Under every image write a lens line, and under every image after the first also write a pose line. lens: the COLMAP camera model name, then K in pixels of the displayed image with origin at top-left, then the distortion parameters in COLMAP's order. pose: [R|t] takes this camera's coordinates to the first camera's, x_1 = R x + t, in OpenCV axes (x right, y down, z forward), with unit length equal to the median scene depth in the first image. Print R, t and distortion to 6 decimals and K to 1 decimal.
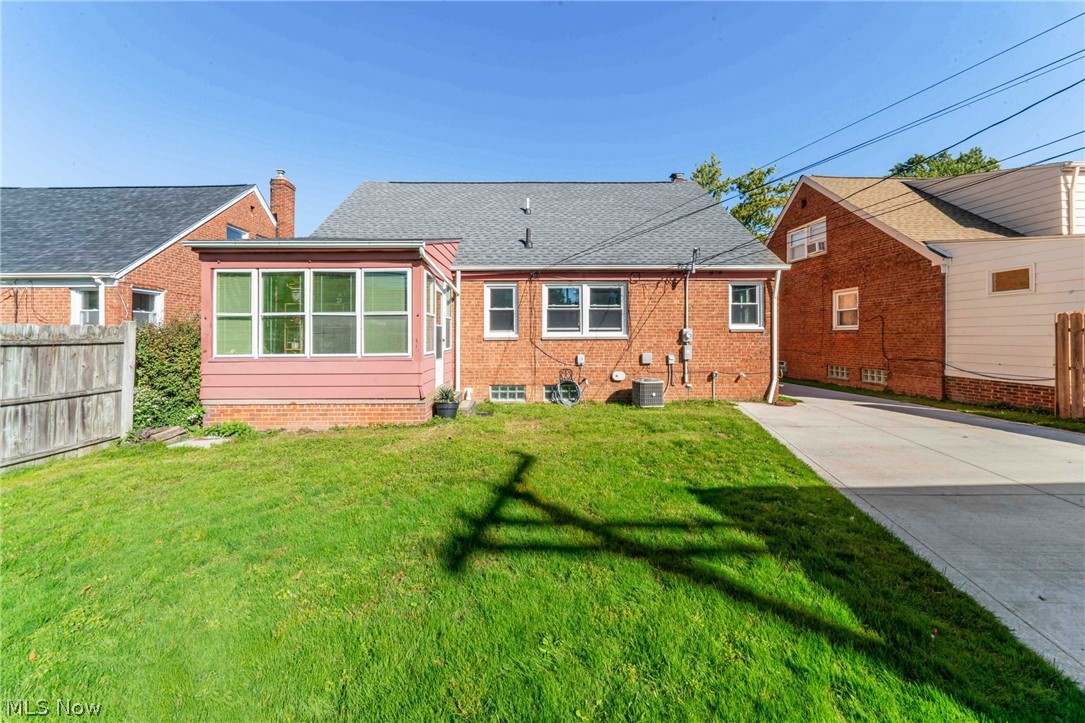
lens RADIAL K [[375.8, 0, 532.3], [0, 375.8, 335.1], [0, 0, 1]] dist [-0.002143, -0.000003]
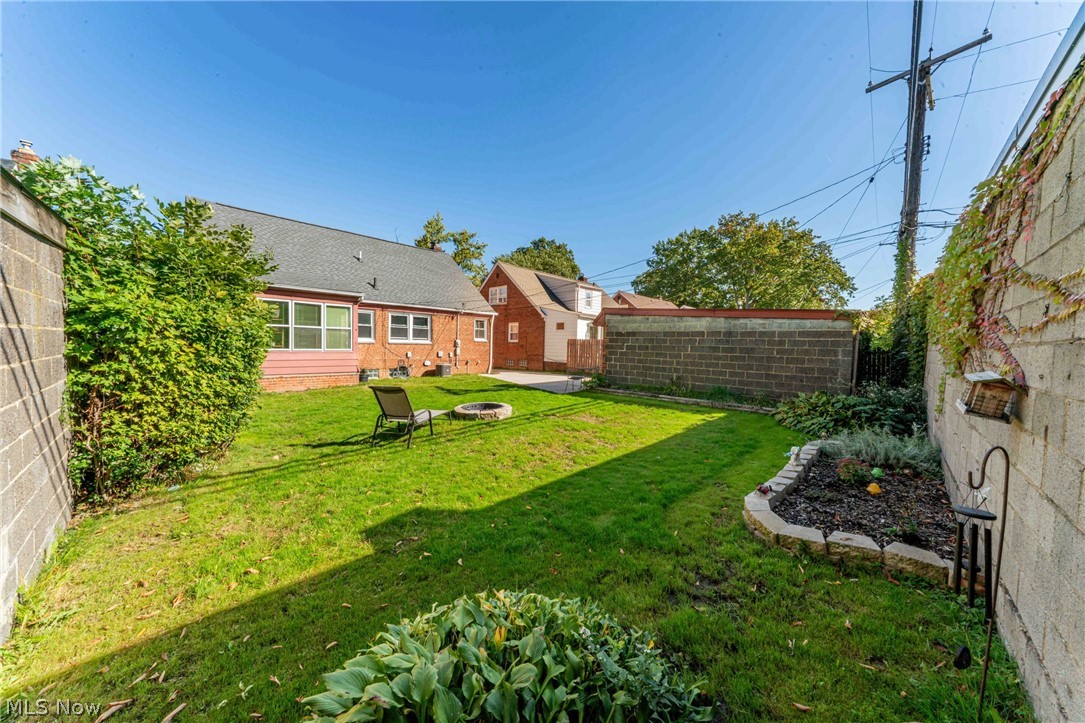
lens RADIAL K [[375.8, 0, 543.4], [0, 375.8, 356.3], [0, 0, 1]] dist [-0.002143, -0.000003]
pose [[0.694864, -0.002893, 0.719135, -0.746060], [-0.023572, 0.999363, 0.026796, 0.007311], [-0.718754, -0.035571, 0.694353, -0.777683]]
